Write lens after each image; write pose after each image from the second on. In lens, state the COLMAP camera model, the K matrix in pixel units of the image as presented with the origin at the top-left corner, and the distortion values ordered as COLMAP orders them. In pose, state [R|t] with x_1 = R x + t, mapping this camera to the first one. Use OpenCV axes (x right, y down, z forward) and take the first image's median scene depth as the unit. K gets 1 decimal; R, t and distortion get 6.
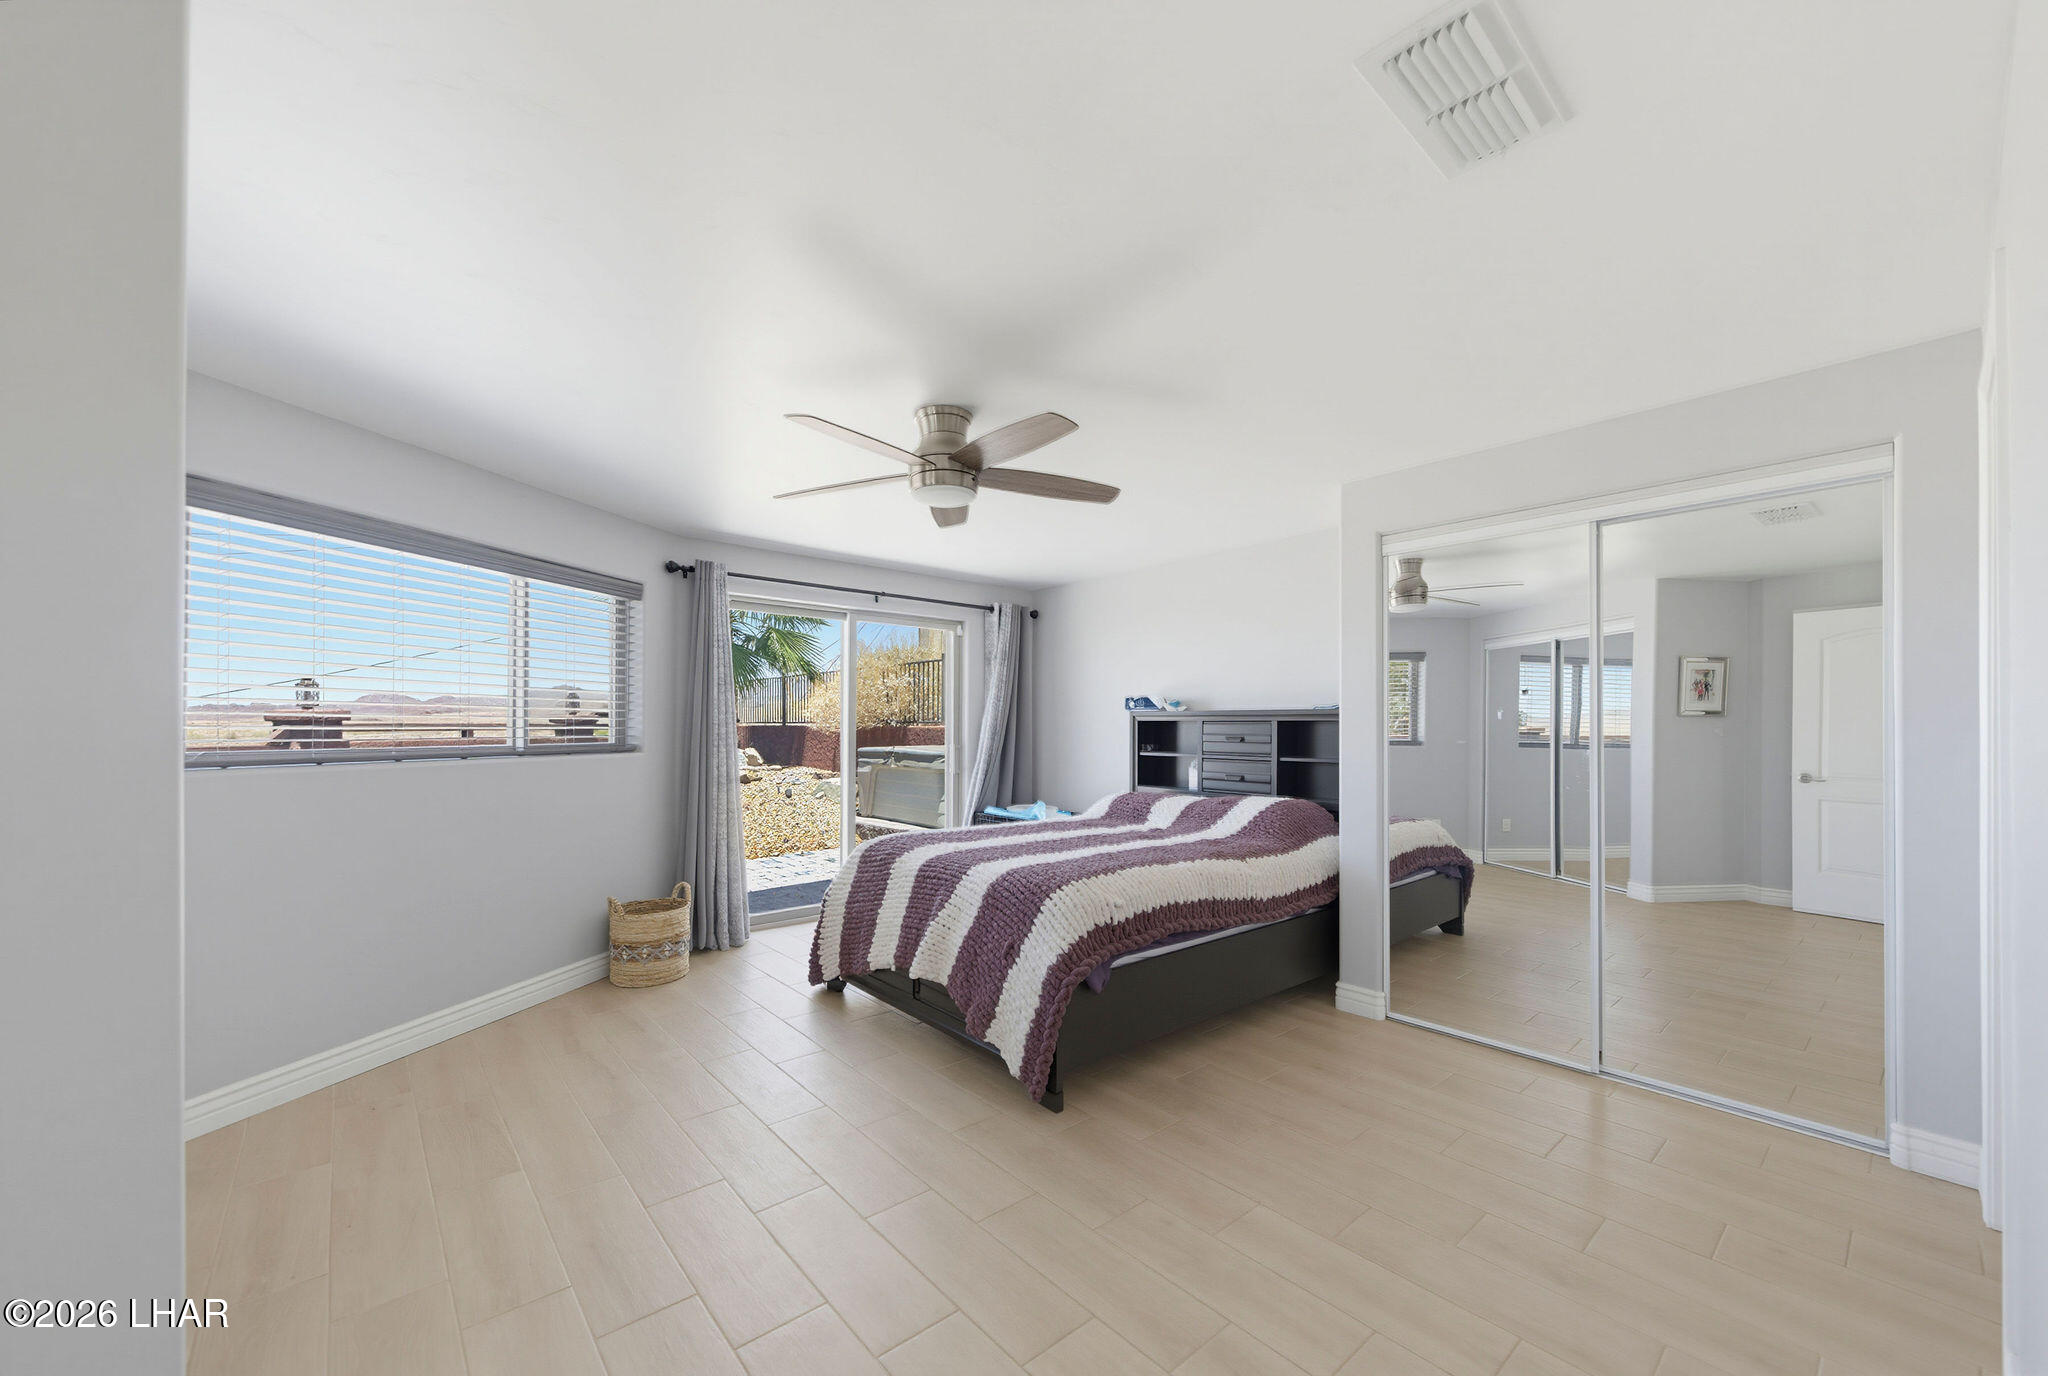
lens RADIAL K [[776.2, 0, 1031.1], [0, 776.2, 722.9], [0, 0, 1]] dist [0.000049, -0.000010]
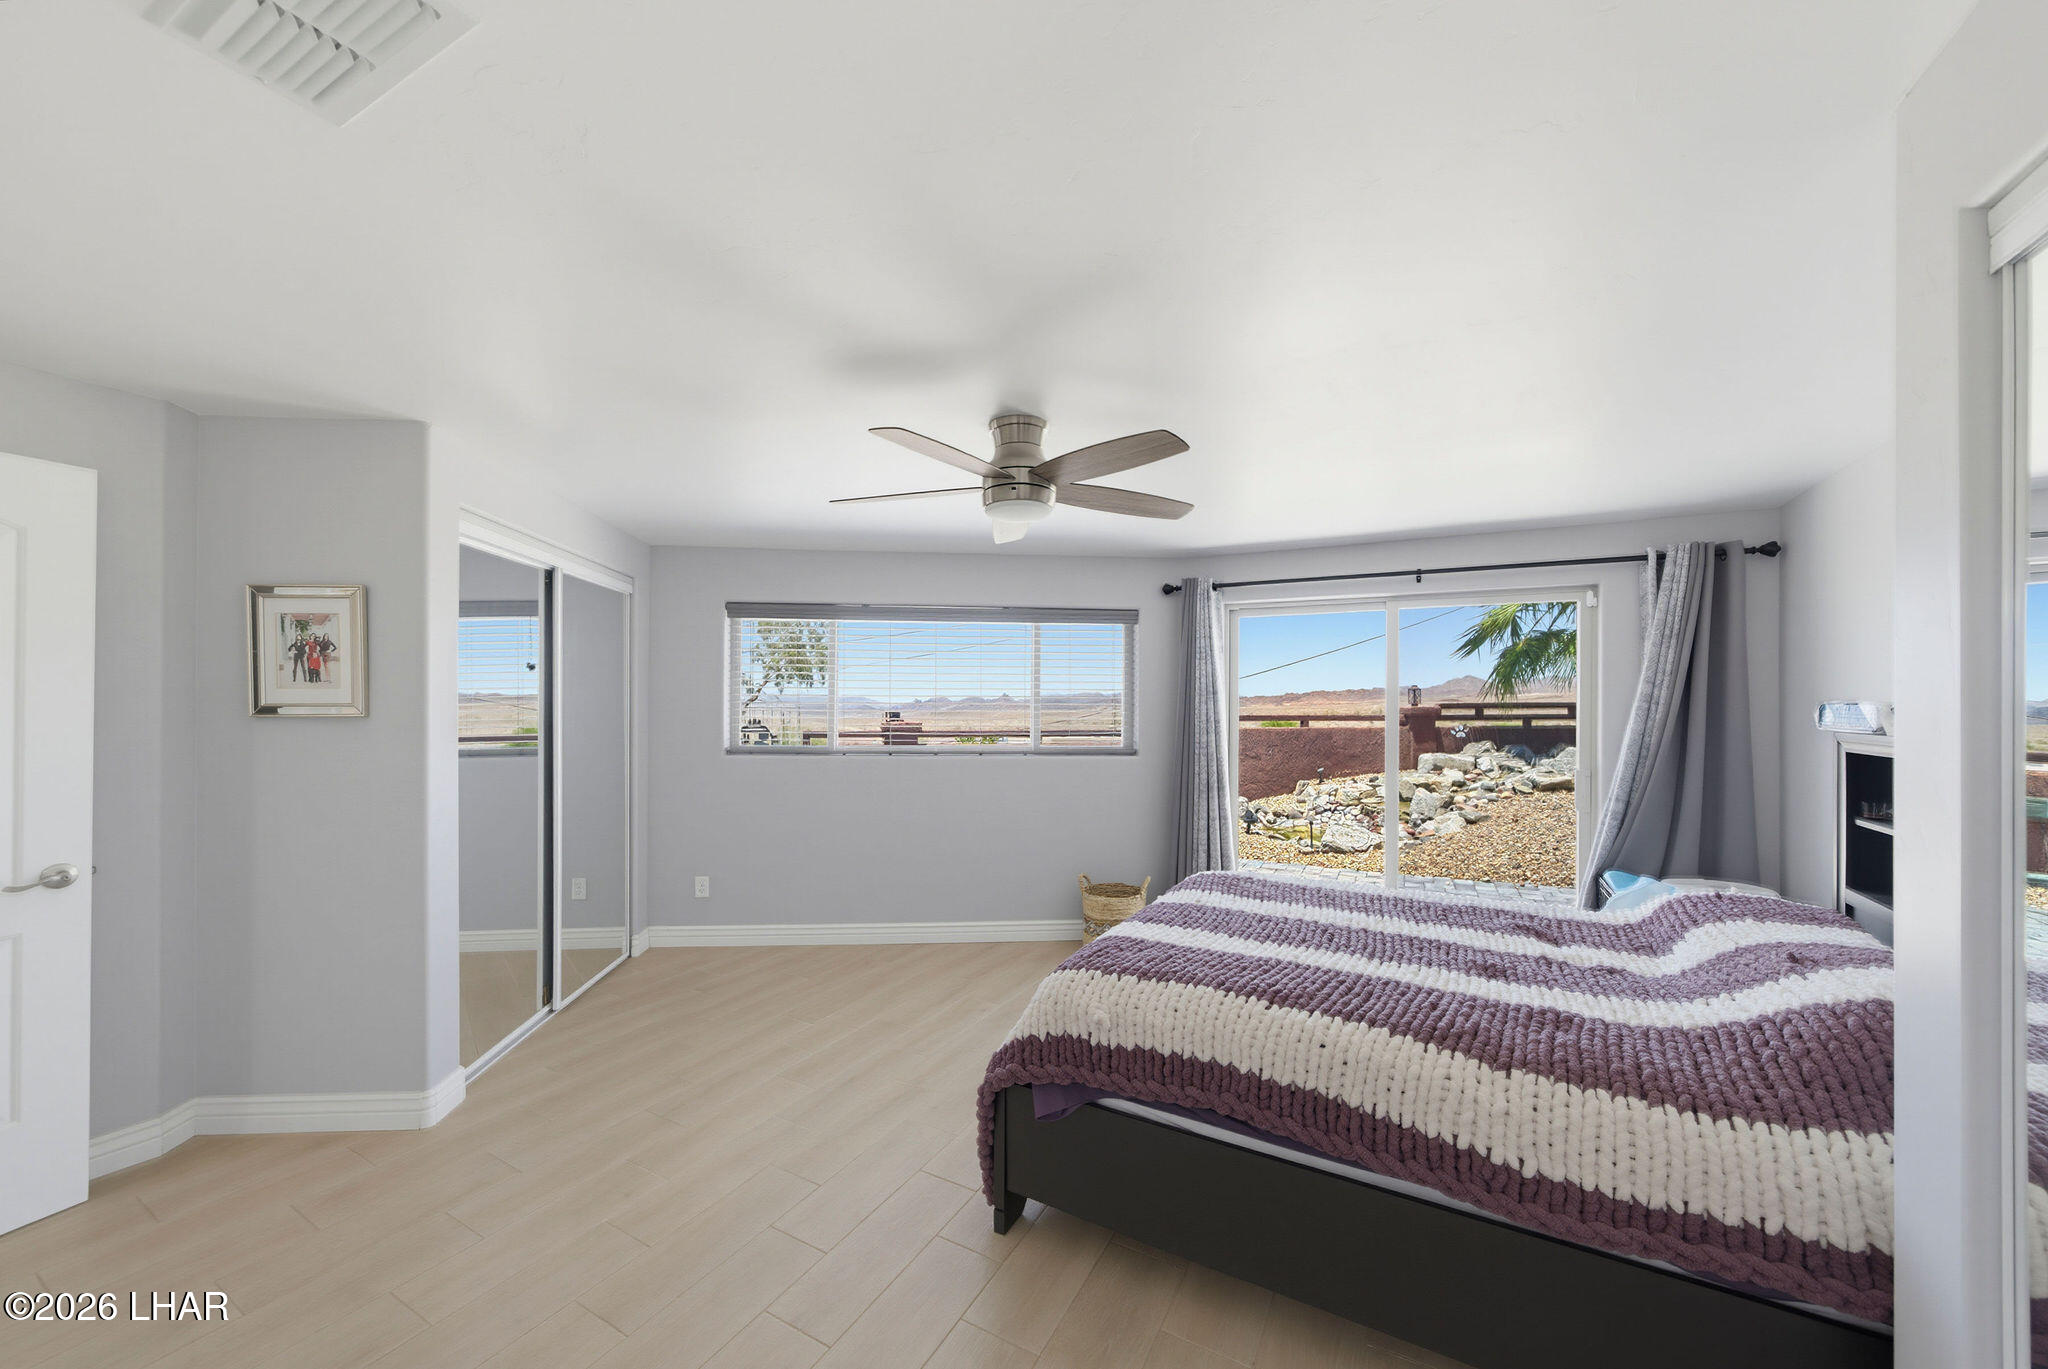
lens RADIAL K [[751.8, 0, 1018.0], [0, 751.8, 700.4], [0, 0, 1]] dist [-0.001304, 0.000053]
pose [[0.354851, -0.003800, -0.934915, 0.452779], [-0.002511, 0.999984, -0.005017, -0.036468], [0.934919, 0.004128, 0.354836, 0.415542]]
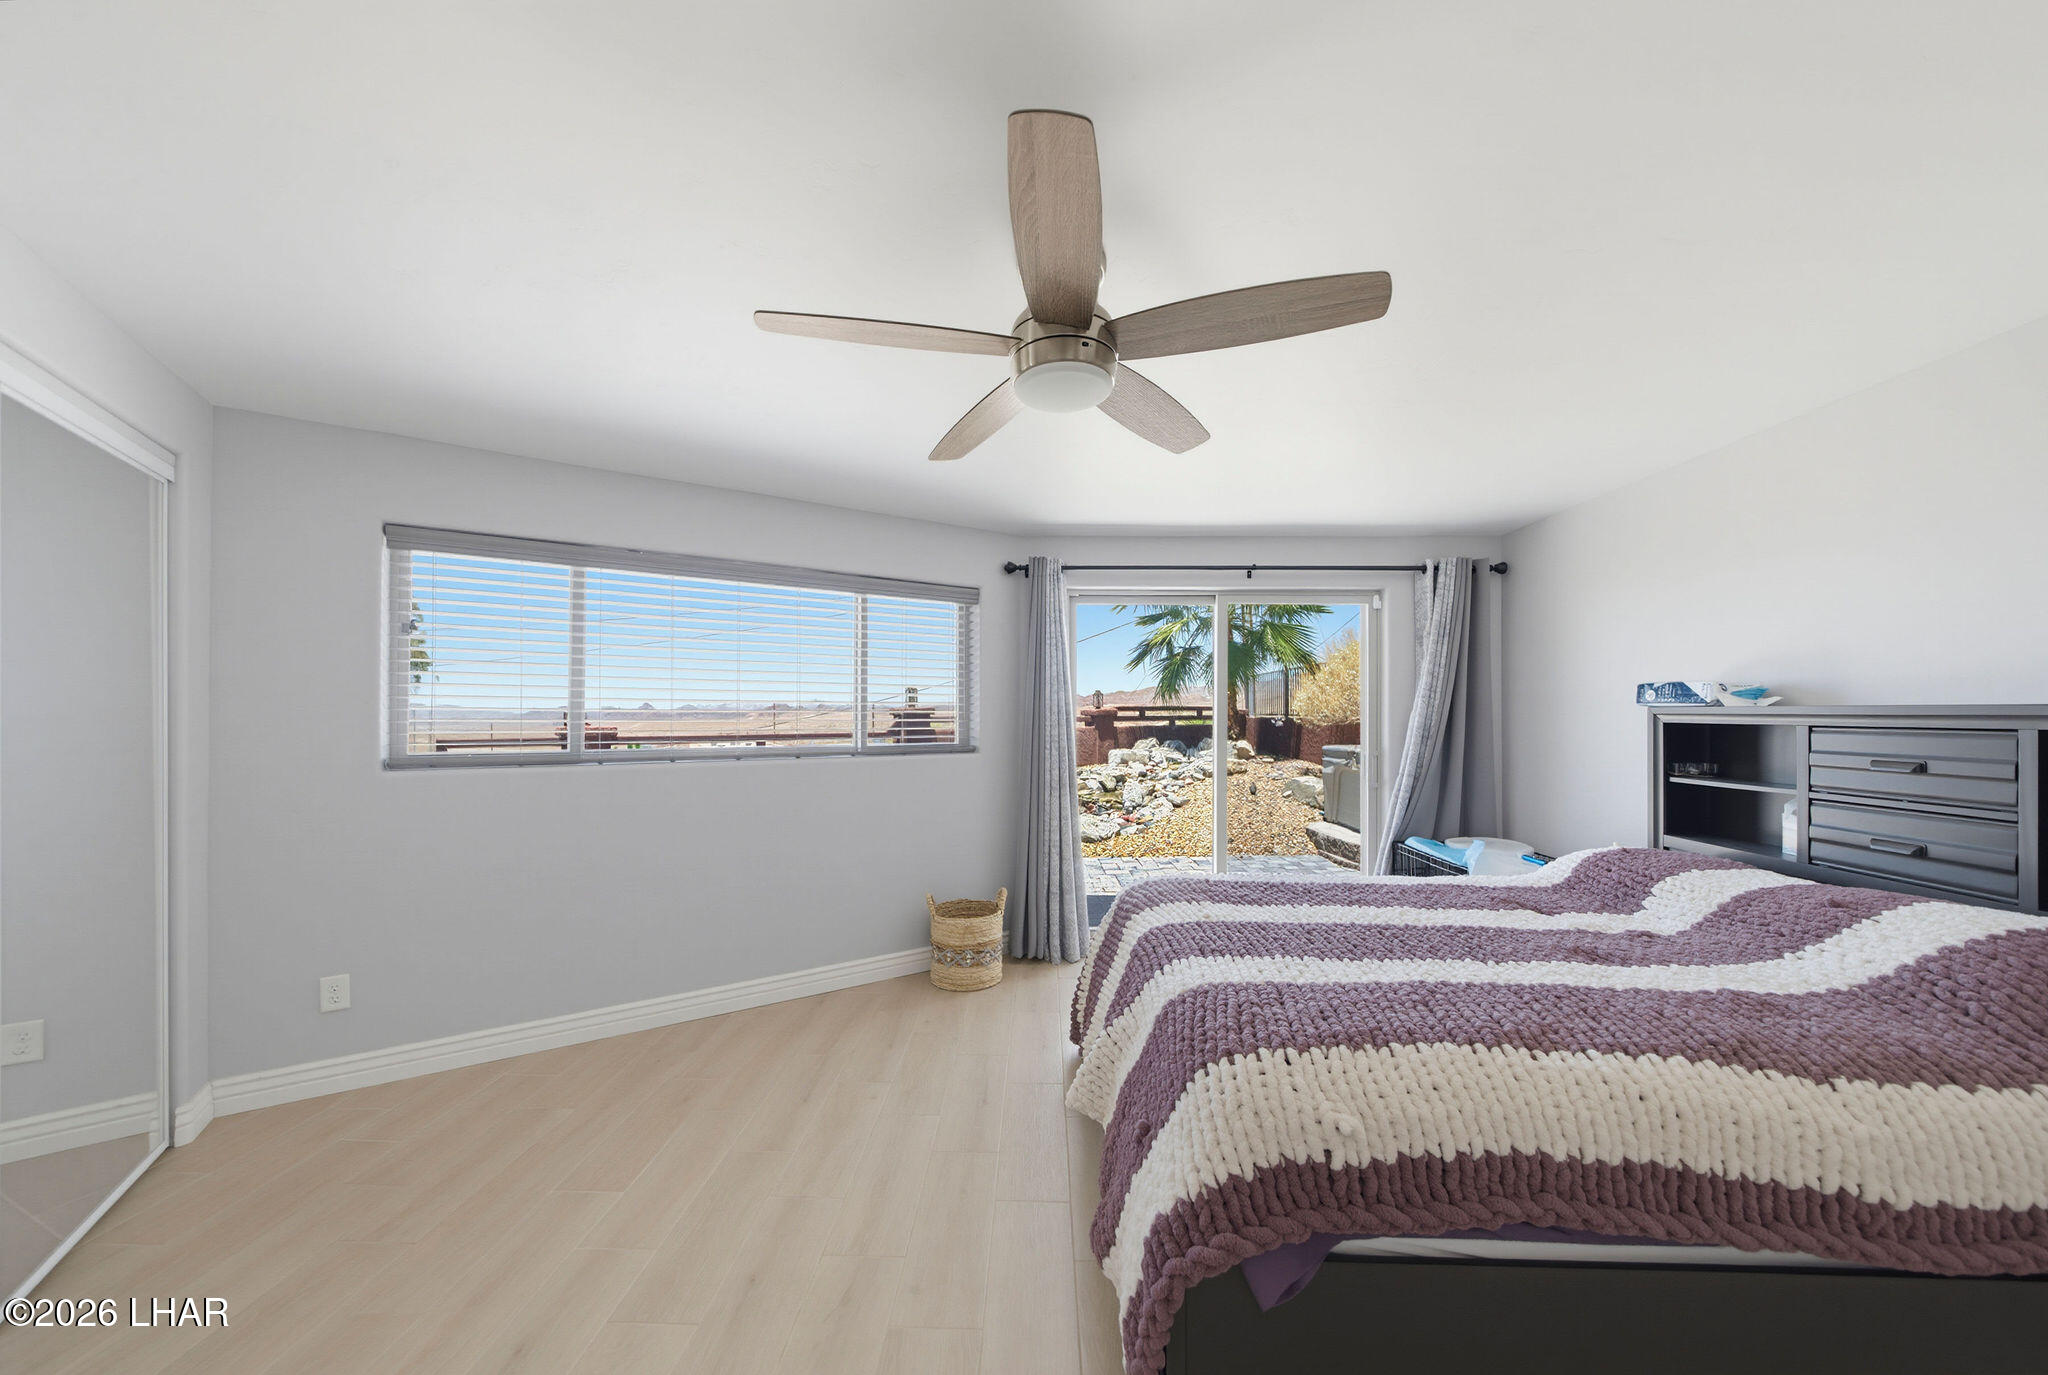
lens RADIAL K [[706.4, 0, 1025.5], [0, 706.4, 709.8], [0, 0, 1]] dist [-0.009312, 0.001729]
pose [[0.741846, -0.005914, -0.670545, 0.157268], [0.003012, 0.999980, -0.005488, -0.013239], [0.670564, 0.002051, 0.741849, 0.334549]]
